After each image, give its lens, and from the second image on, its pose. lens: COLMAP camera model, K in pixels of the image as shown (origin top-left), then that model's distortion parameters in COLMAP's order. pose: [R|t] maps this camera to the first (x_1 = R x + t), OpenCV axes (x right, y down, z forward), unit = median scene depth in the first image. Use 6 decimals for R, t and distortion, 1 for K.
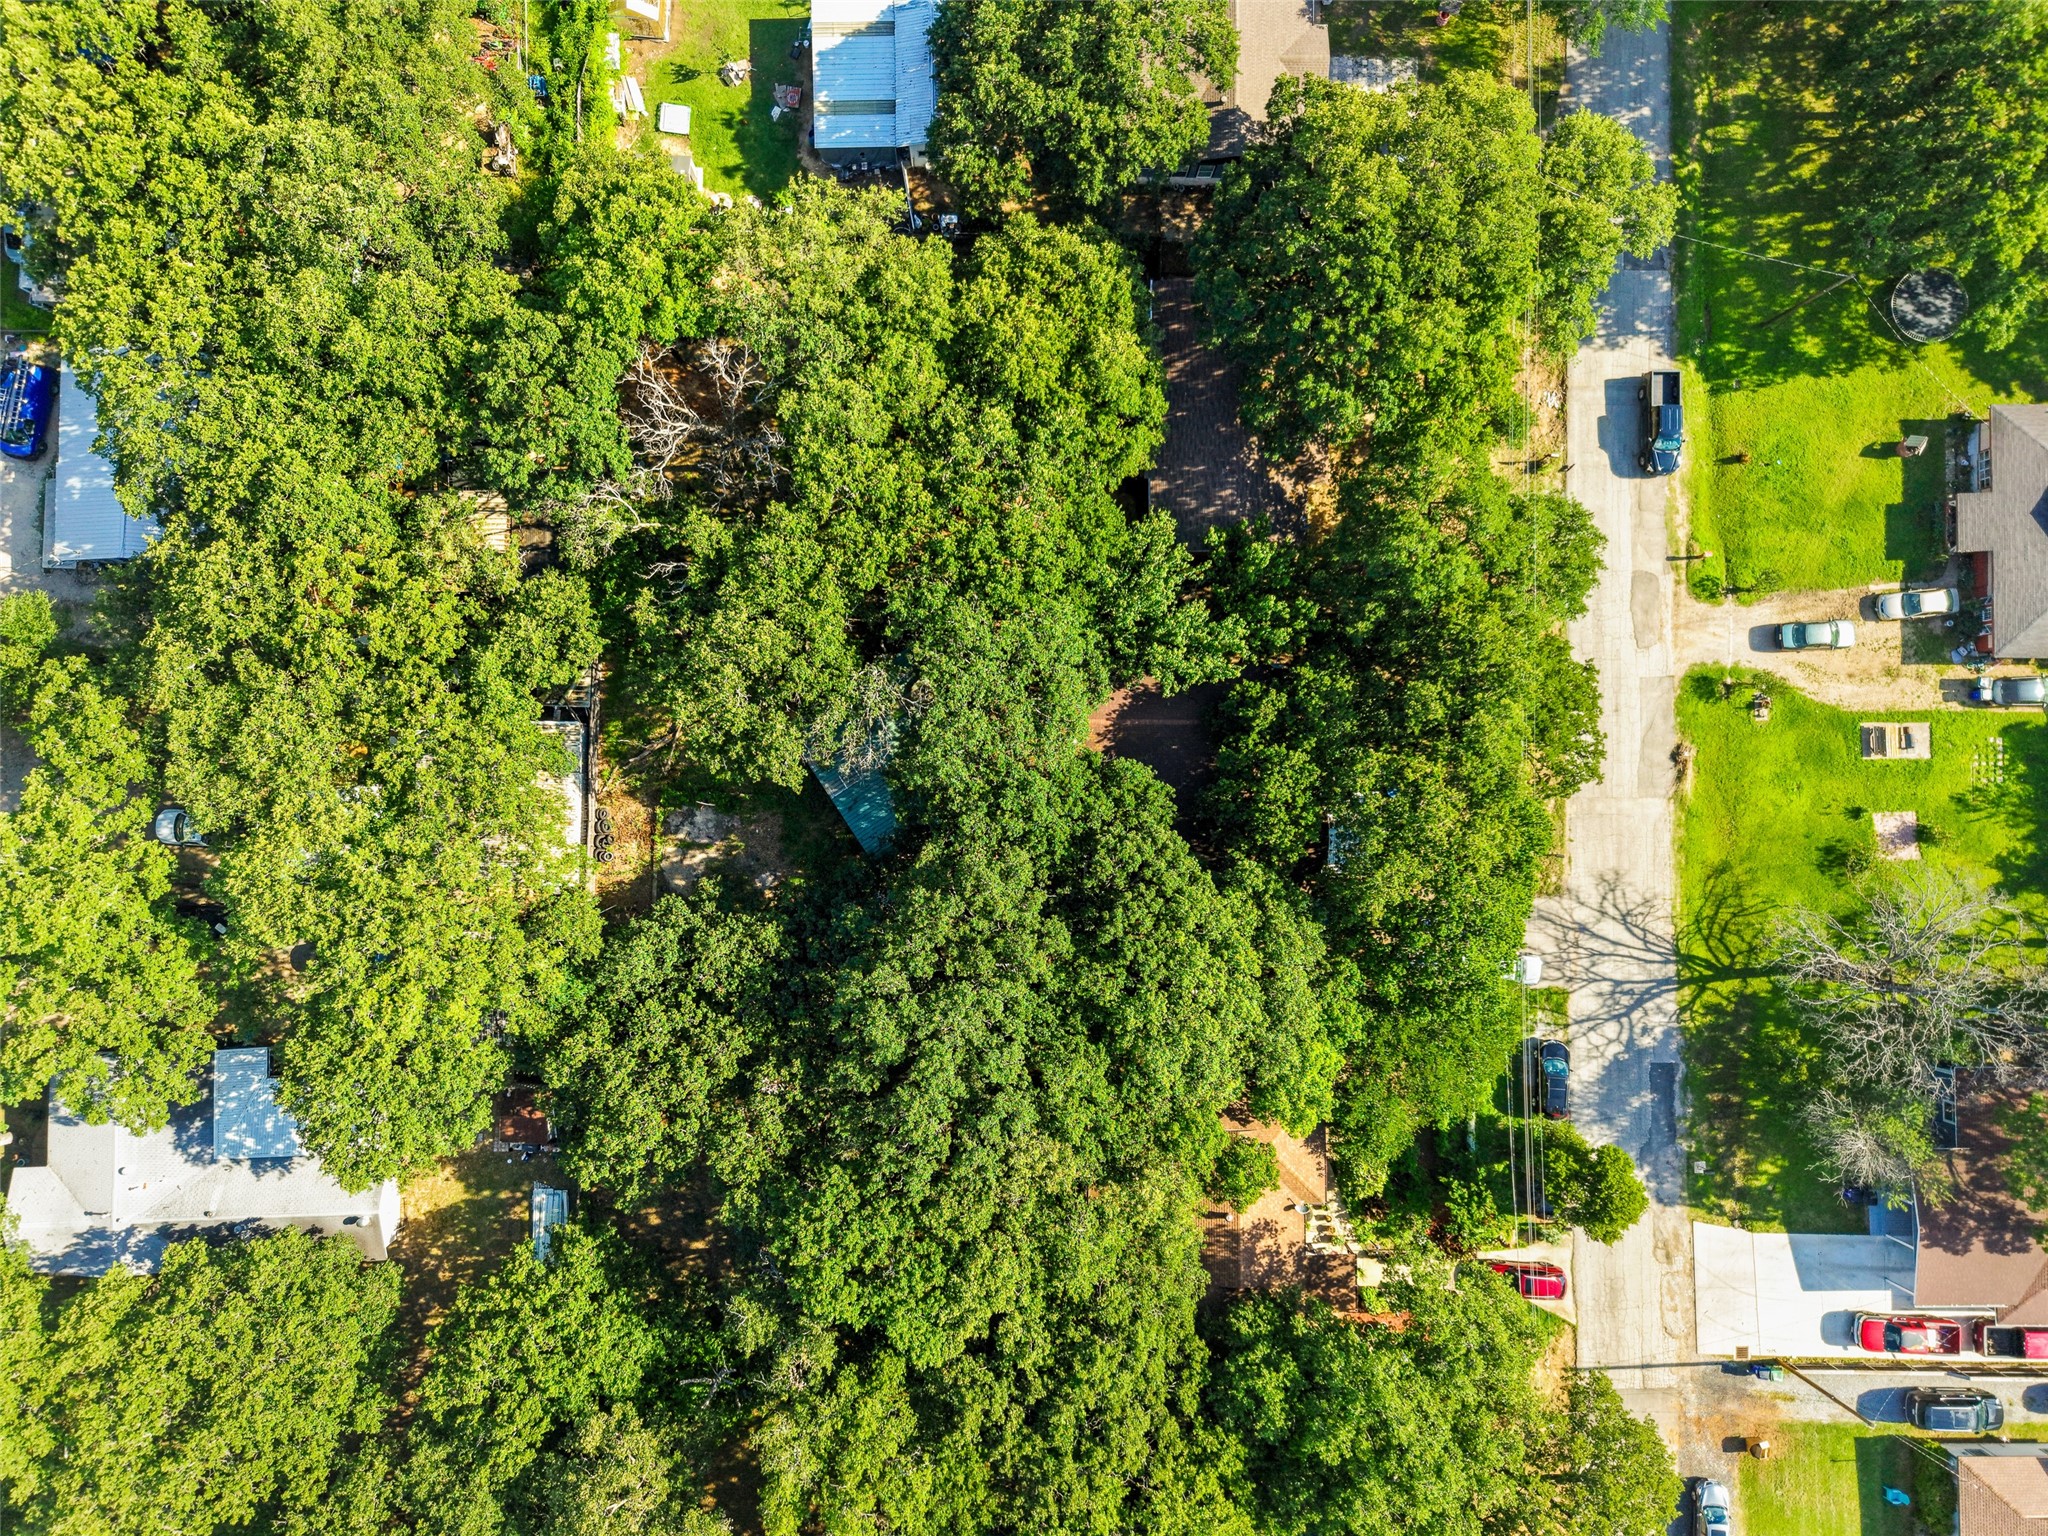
lens RADIAL K [[1379.3, 0, 1015.9], [0, 1379.3, 770.5], [0, 0, 1]] dist [0.034574, -0.005018]
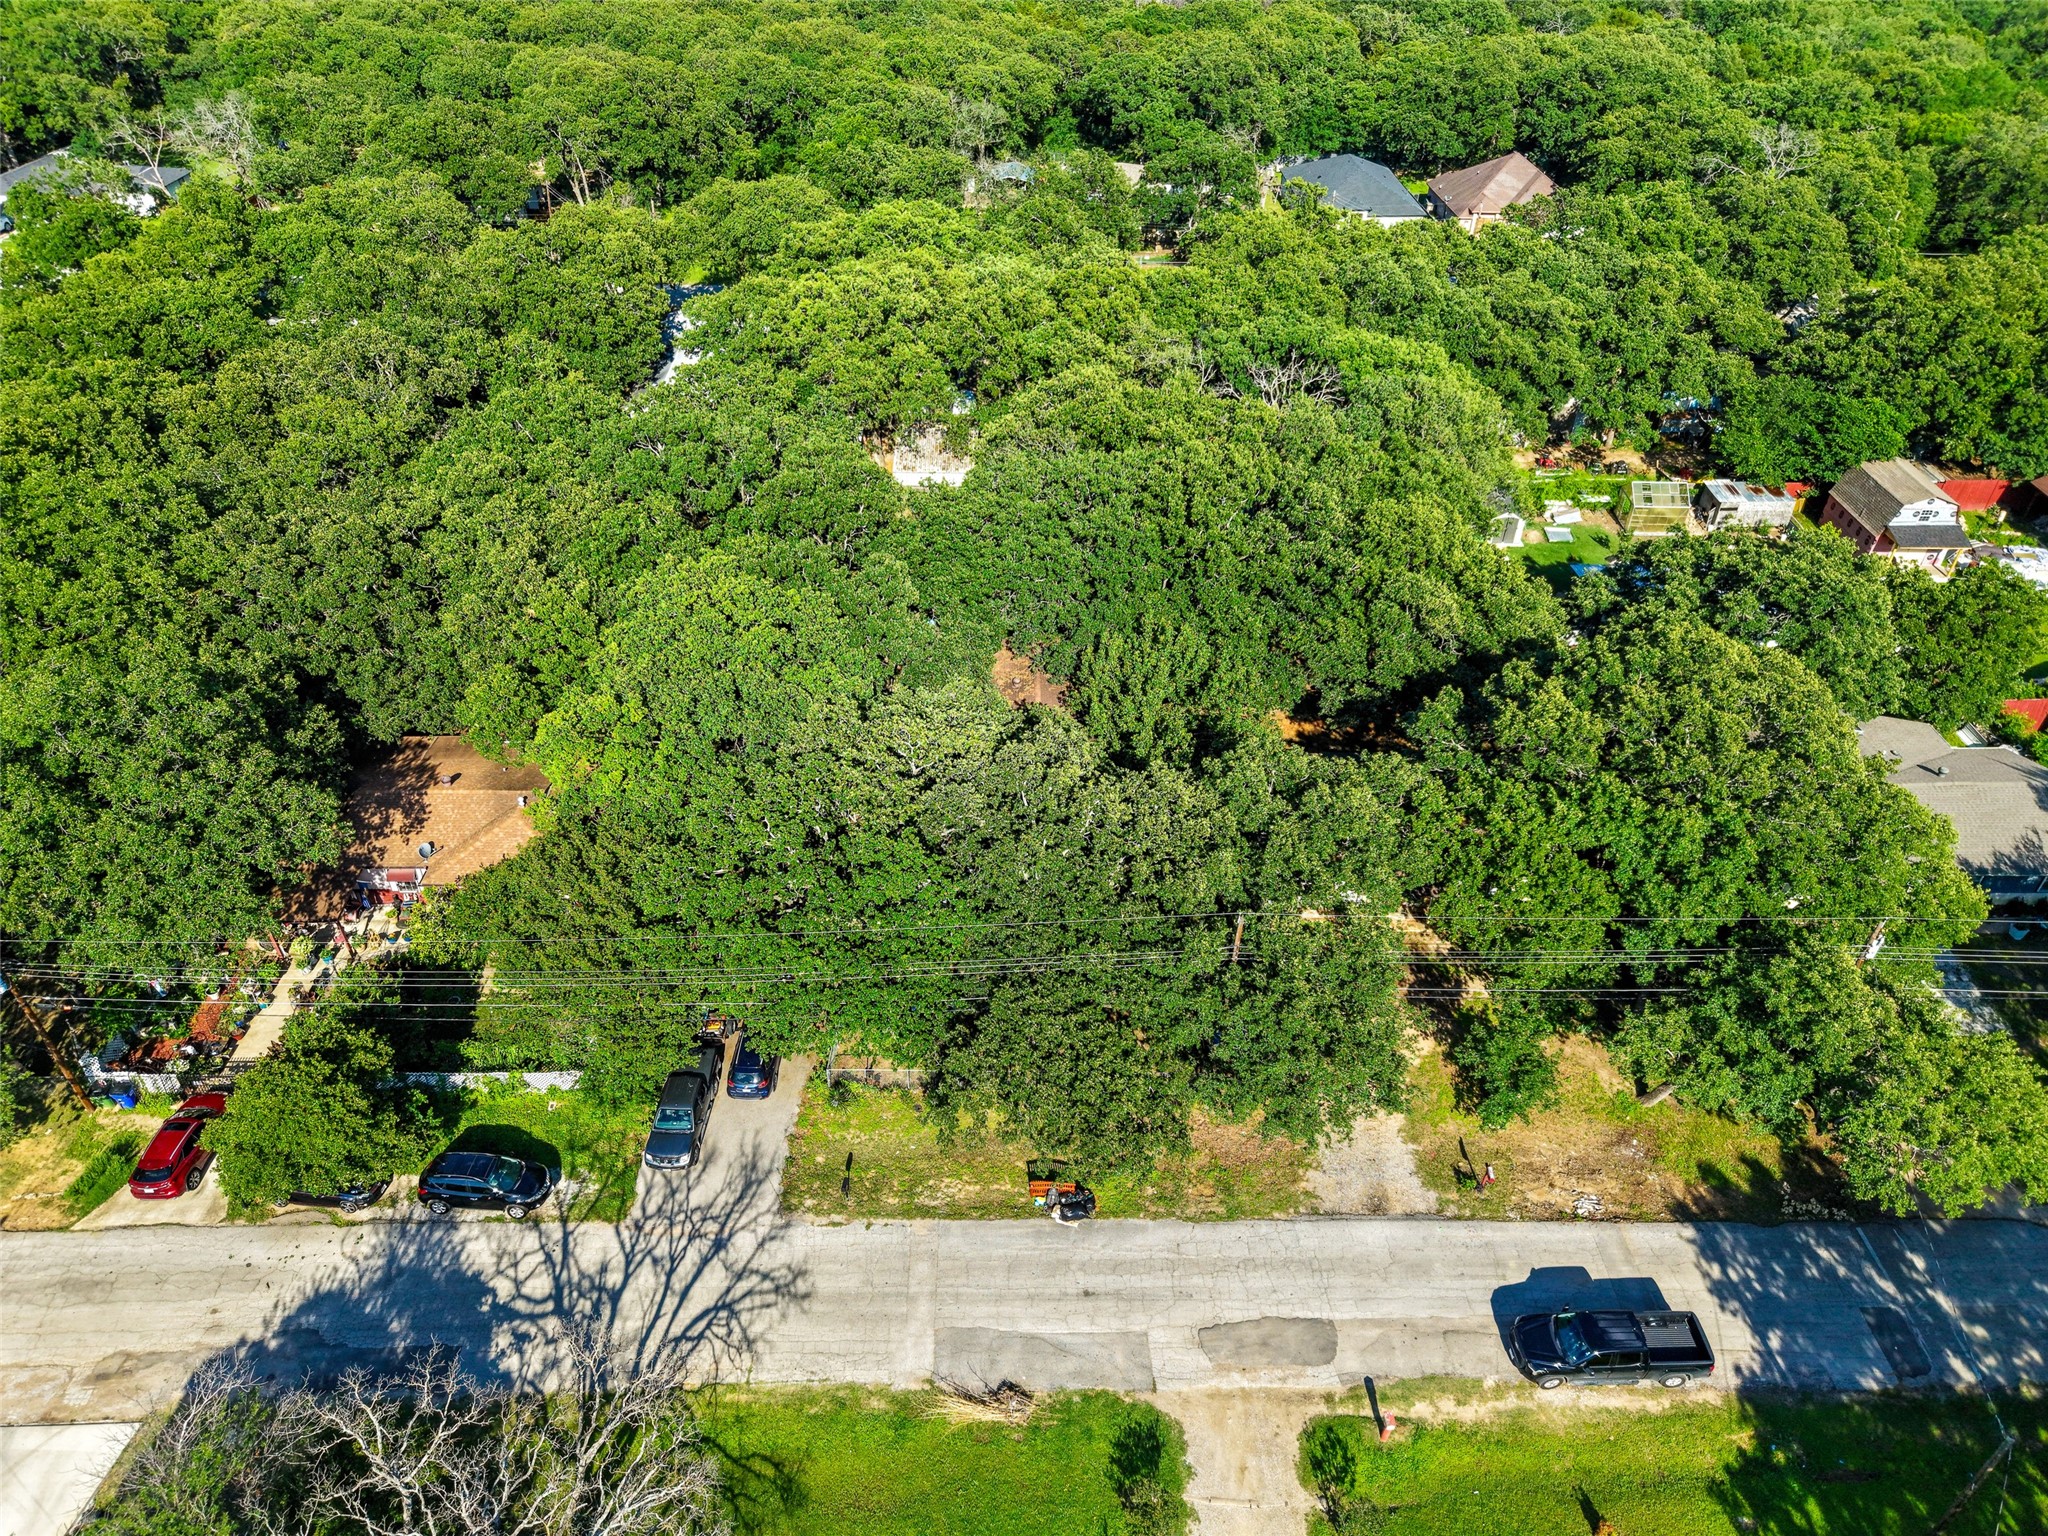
lens RADIAL K [[1379.3, 0, 1015.9], [0, 1379.3, 770.5], [0, 0, 1]] dist [0.034574, -0.005018]
pose [[0.015053, 0.593703, -0.804544, 0.766058], [-0.999712, 0.023973, -0.001014, -0.018368], [0.018685, 0.804327, 0.593893, 0.478117]]
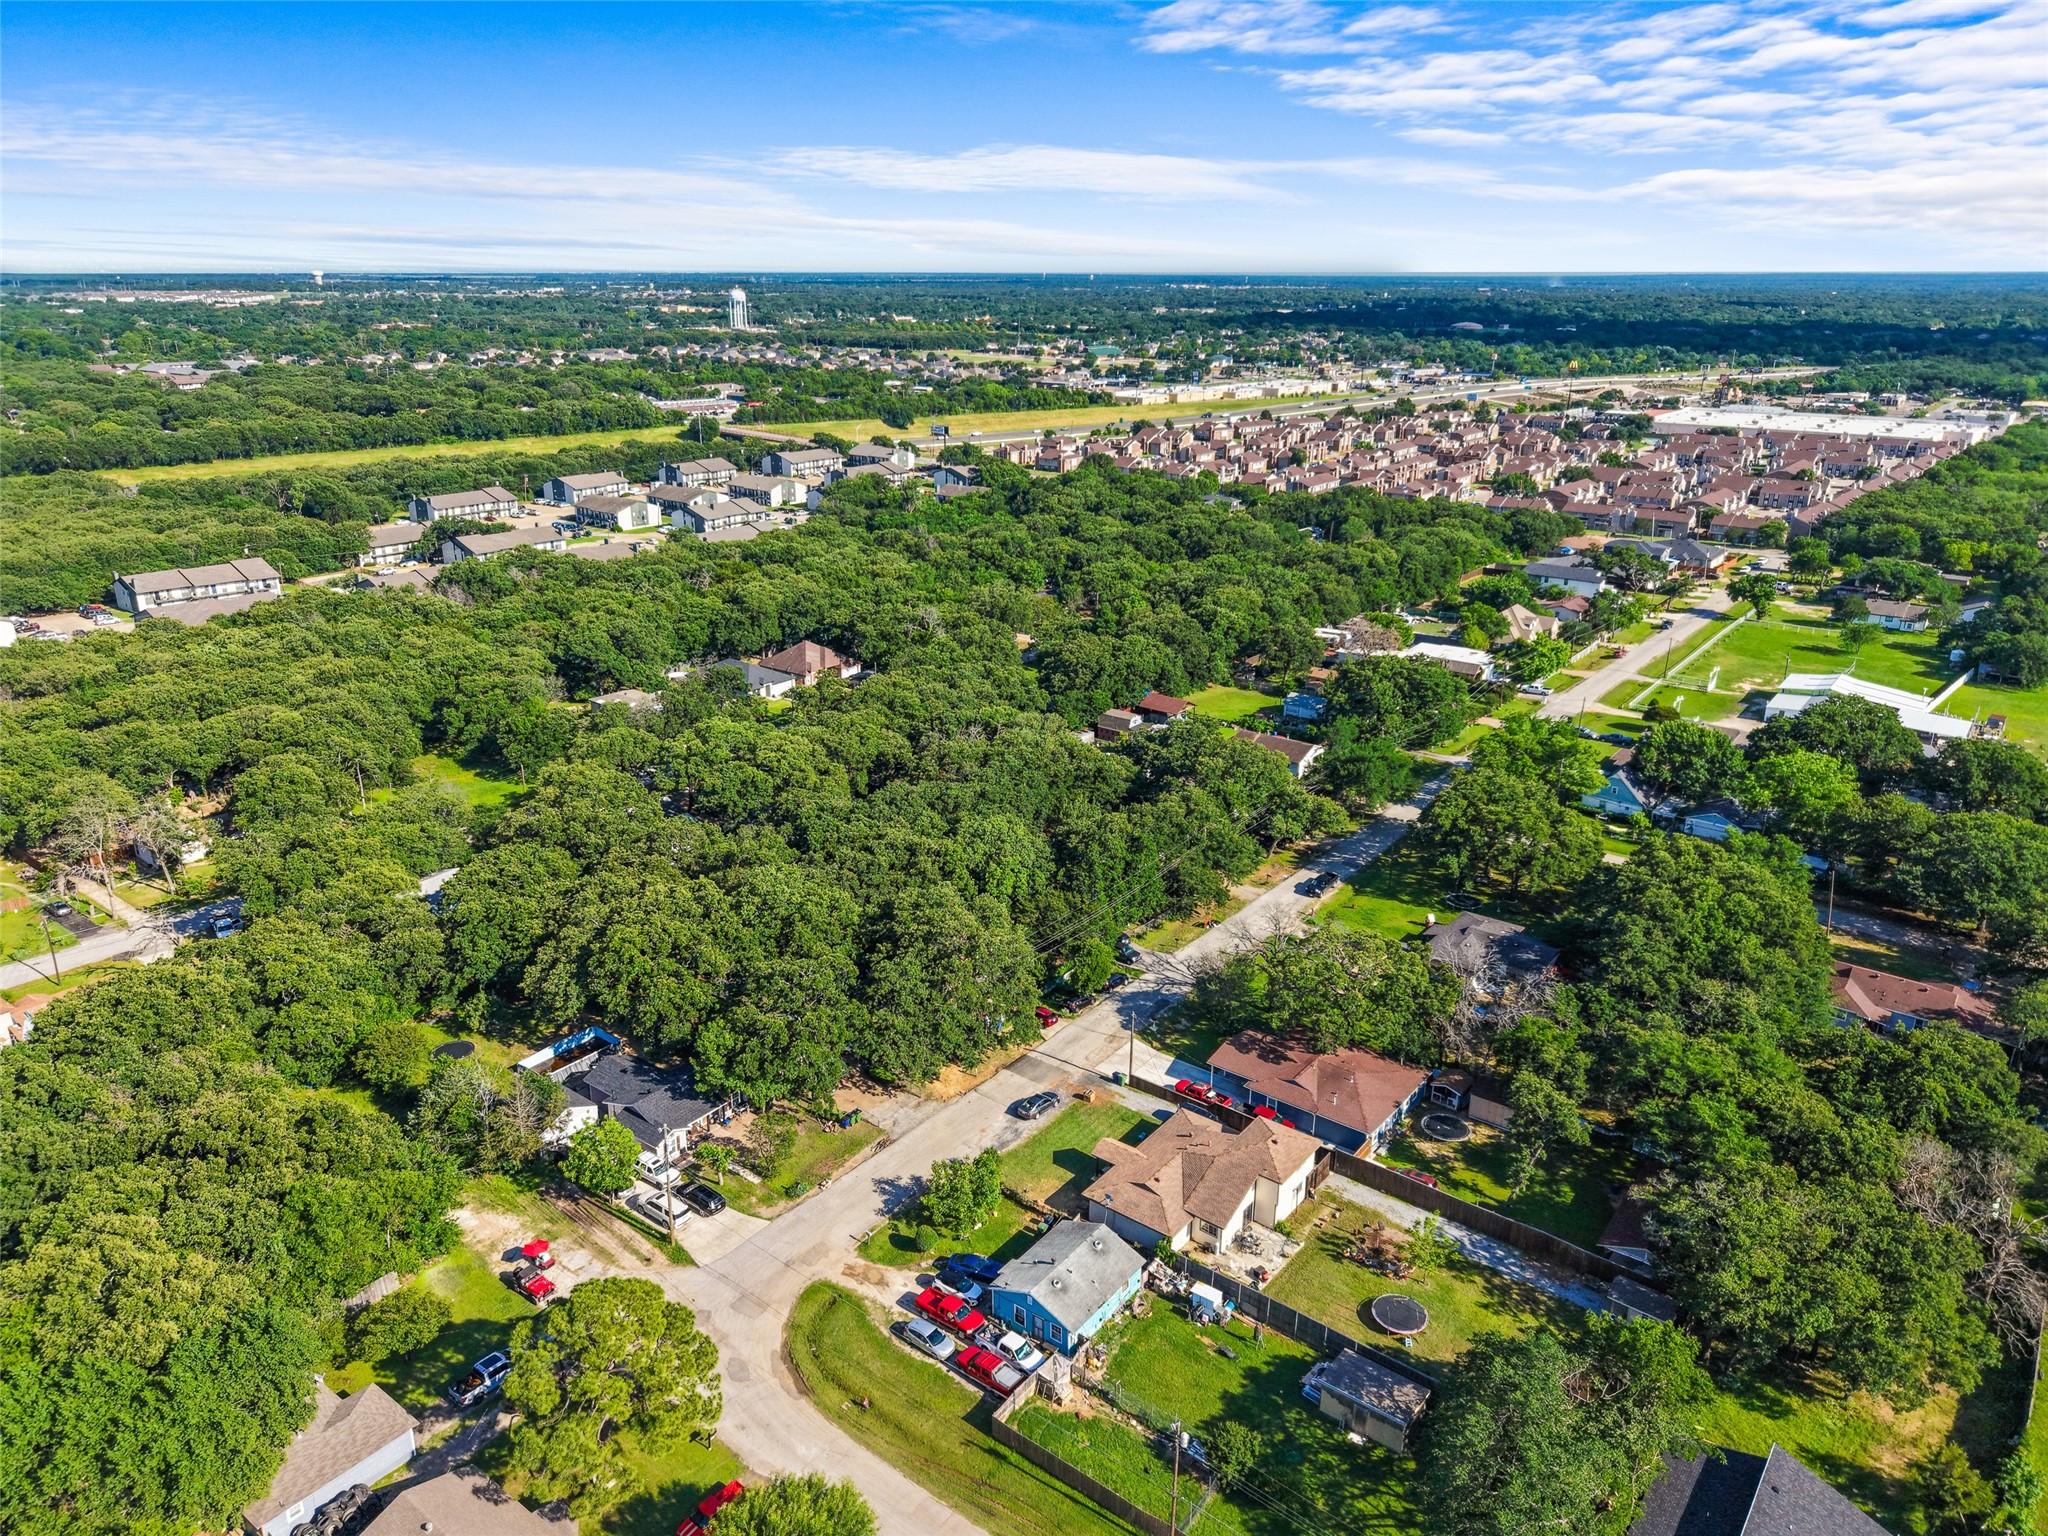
lens RADIAL K [[1435.6, 0, 1024.0], [0, 1435.6, 768.0], [0, 0, 1]] dist [0.087726, -0.140853]
pose [[0.797856, 0.185364, -0.573642, 1.349797], [-0.602372, 0.282921, -0.746394, 1.665595], [0.023941, 0.941061, 0.337389, 0.048479]]
